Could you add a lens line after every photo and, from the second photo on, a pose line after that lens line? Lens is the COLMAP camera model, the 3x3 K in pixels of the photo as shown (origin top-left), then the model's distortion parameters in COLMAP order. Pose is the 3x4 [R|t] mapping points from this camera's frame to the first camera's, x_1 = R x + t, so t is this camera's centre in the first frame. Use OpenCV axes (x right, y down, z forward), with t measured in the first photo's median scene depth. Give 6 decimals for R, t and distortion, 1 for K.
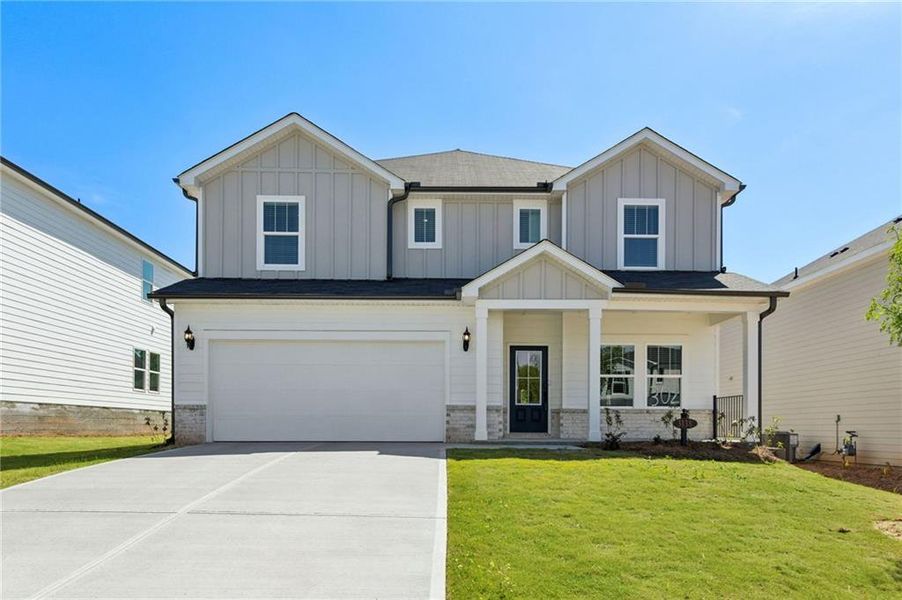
lens RADIAL K [[632.8, 0, 449.9], [0, 632.8, 426.5], [0, 0, 1]] dist [0.001578, 0.001106]
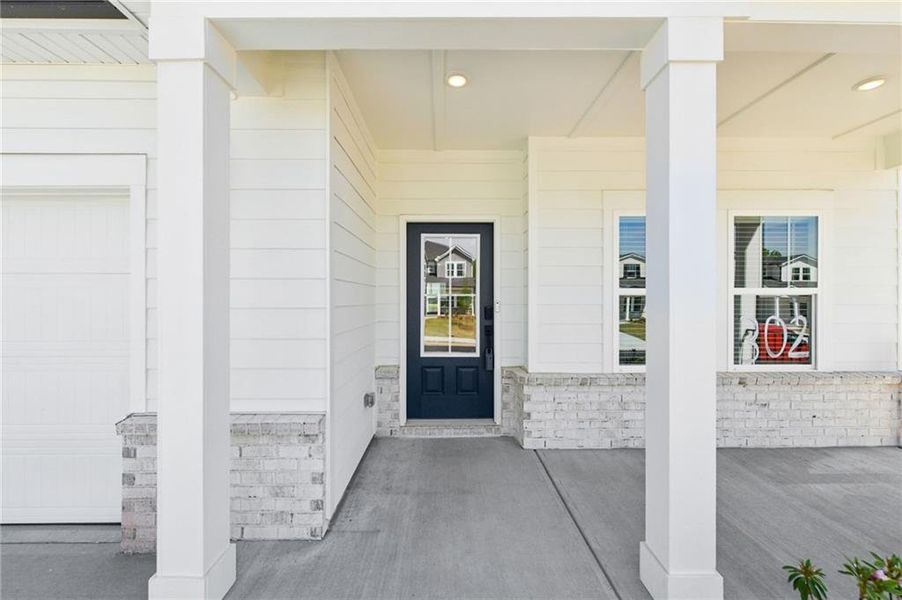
lens RADIAL K [[418.6, 0, 449.2], [0, 418.6, 297.0], [0, 0, 1]] dist [0.002732, 0.000313]
pose [[0.999835, -0.007220, 0.016658, 0.123997], [0.007209, 0.999974, 0.000735, -0.078719], [-0.016663, -0.000614, 0.999861, 0.740798]]
